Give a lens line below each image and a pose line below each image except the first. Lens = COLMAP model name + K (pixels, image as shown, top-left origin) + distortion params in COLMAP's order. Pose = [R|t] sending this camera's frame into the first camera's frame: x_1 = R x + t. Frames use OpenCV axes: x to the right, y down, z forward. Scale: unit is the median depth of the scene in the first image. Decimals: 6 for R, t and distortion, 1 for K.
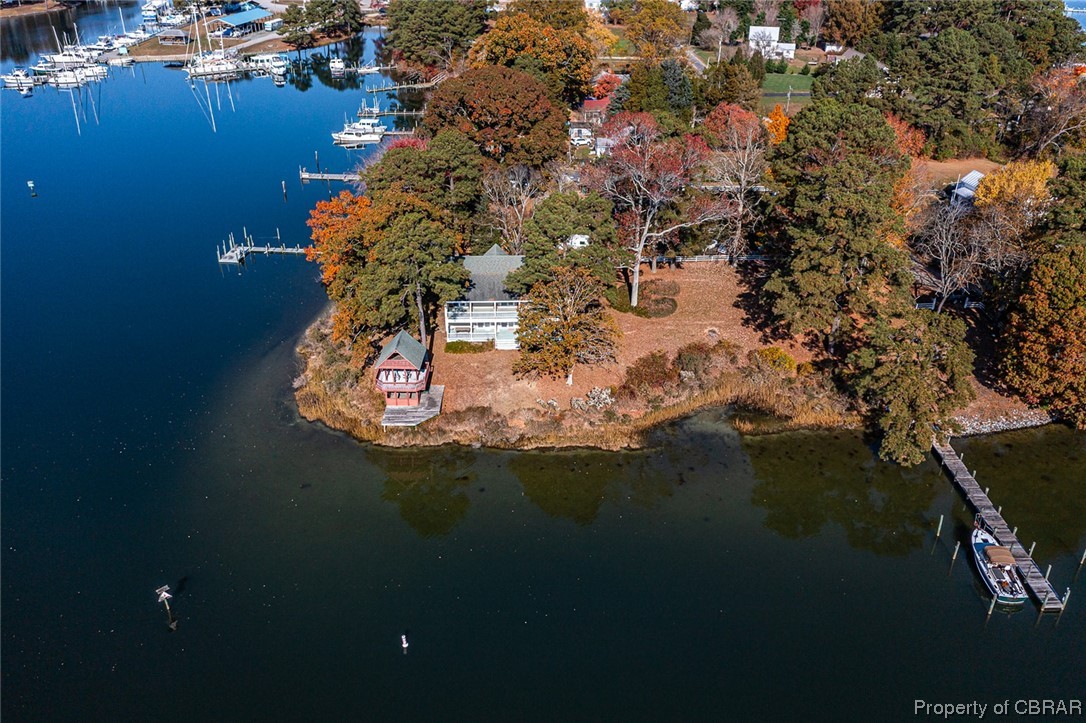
lens RADIAL K [[872.8, 0, 543.0], [0, 872.8, 361.5], [0, 0, 1]] dist [-0.019438, 0.004223]
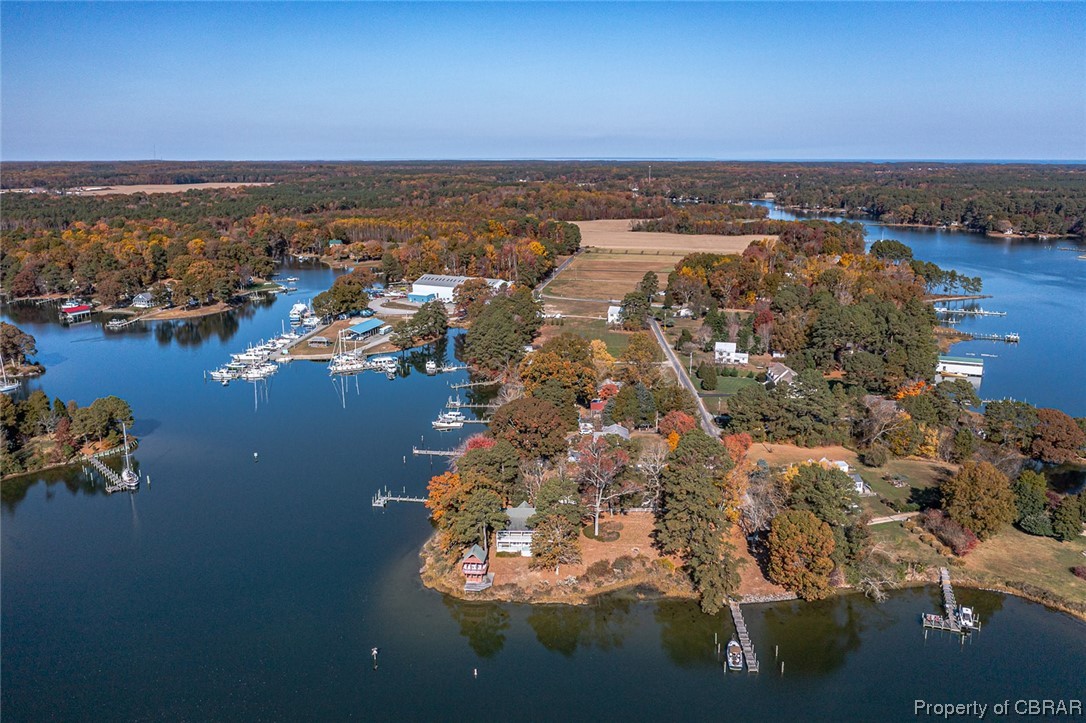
lens RADIAL K [[844.6, 0, 537.8], [0, 844.6, 364.8], [0, 0, 1]] dist [-0.023799, 0.000560]
pose [[0.997451, 0.007771, -0.070929, 0.111731], [-0.026174, 0.964605, -0.262399, 0.066767], [0.066379, 0.263586, 0.962349, -0.921245]]
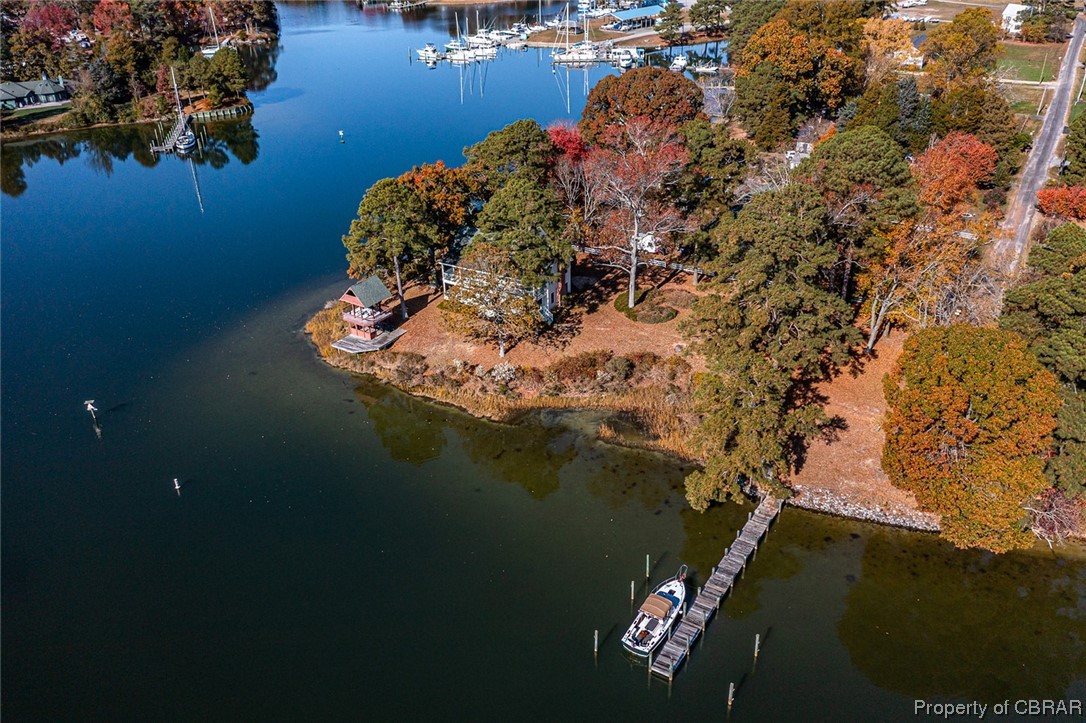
lens RADIAL K [[872.8, 0, 543.0], [0, 872.8, 361.5], [0, 0, 1]] dist [-0.019438, 0.004223]
pose [[0.843075, 0.236670, -0.482920, 0.560013], [-0.237136, 0.969549, 0.061169, -0.043045], [0.482692, 0.062948, 0.873525, 0.071819]]
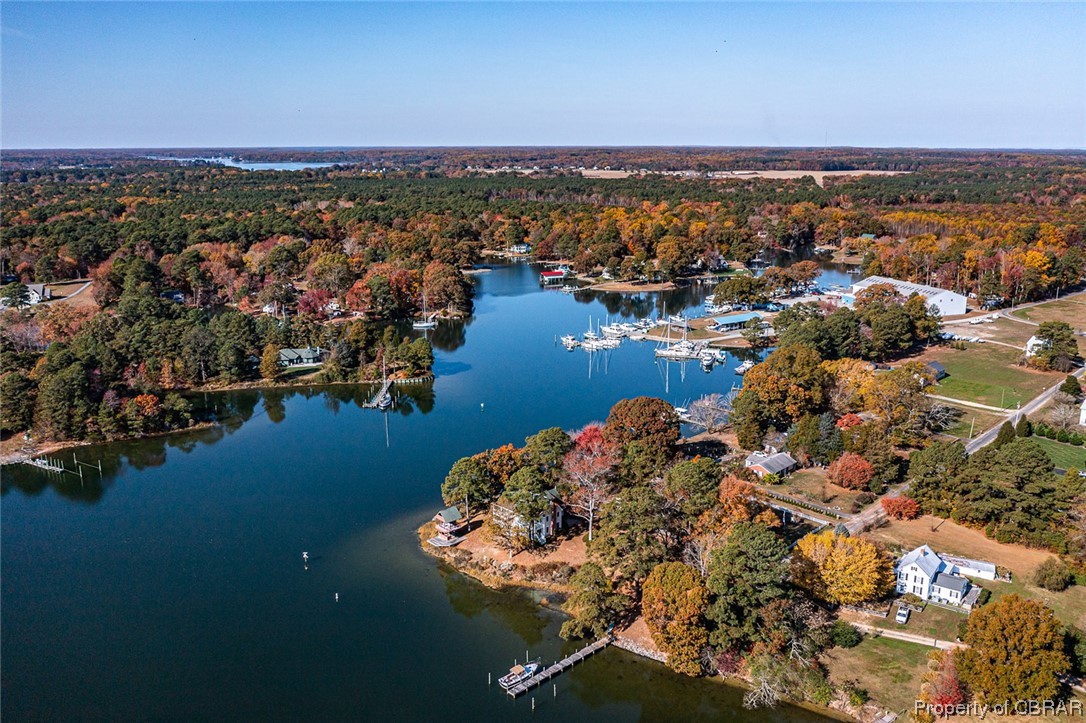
lens RADIAL K [[872.8, 0, 543.0], [0, 872.8, 361.5], [0, 0, 1]] dist [-0.019438, 0.004223]
pose [[0.693470, 0.166481, -0.700988, 1.334062], [-0.345586, 0.930570, -0.120874, -0.167483], [0.632195, 0.326074, 0.702855, -0.491601]]
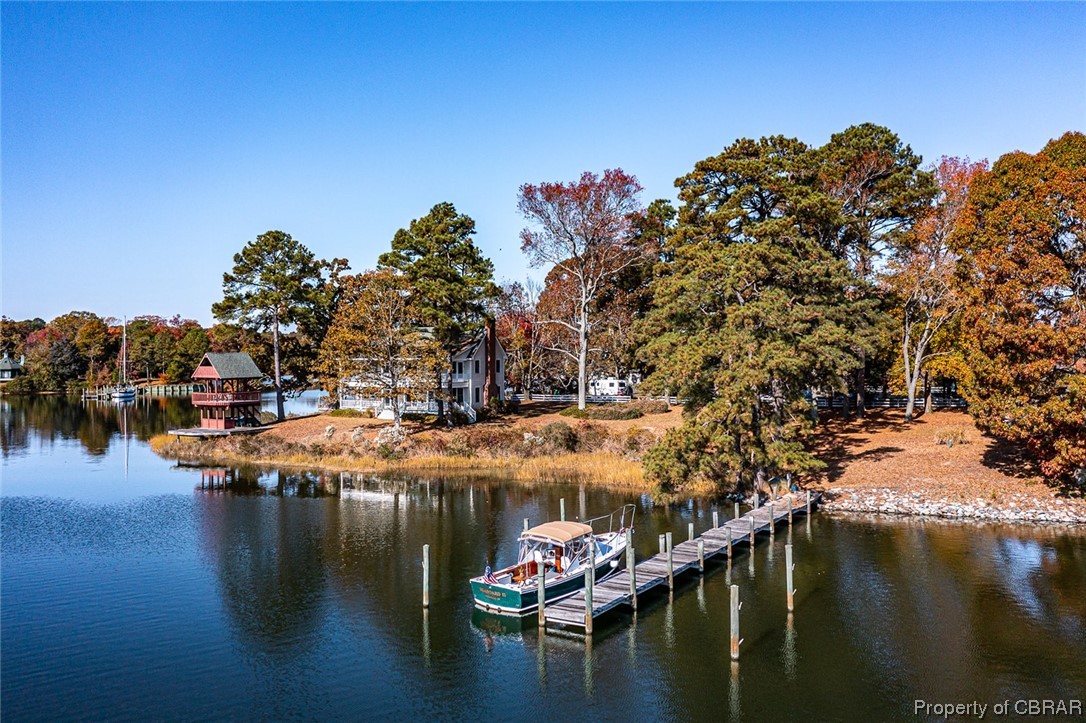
lens RADIAL K [[854.9, 0, 543.0], [0, 854.9, 361.5], [0, 0, 1]] dist [-0.013225, -0.002806]
pose [[0.841561, 0.000215, -0.540162, 0.515124], [-0.256999, 0.879722, -0.400050, 0.221970], [0.475106, 0.475488, 0.740395, 0.437066]]
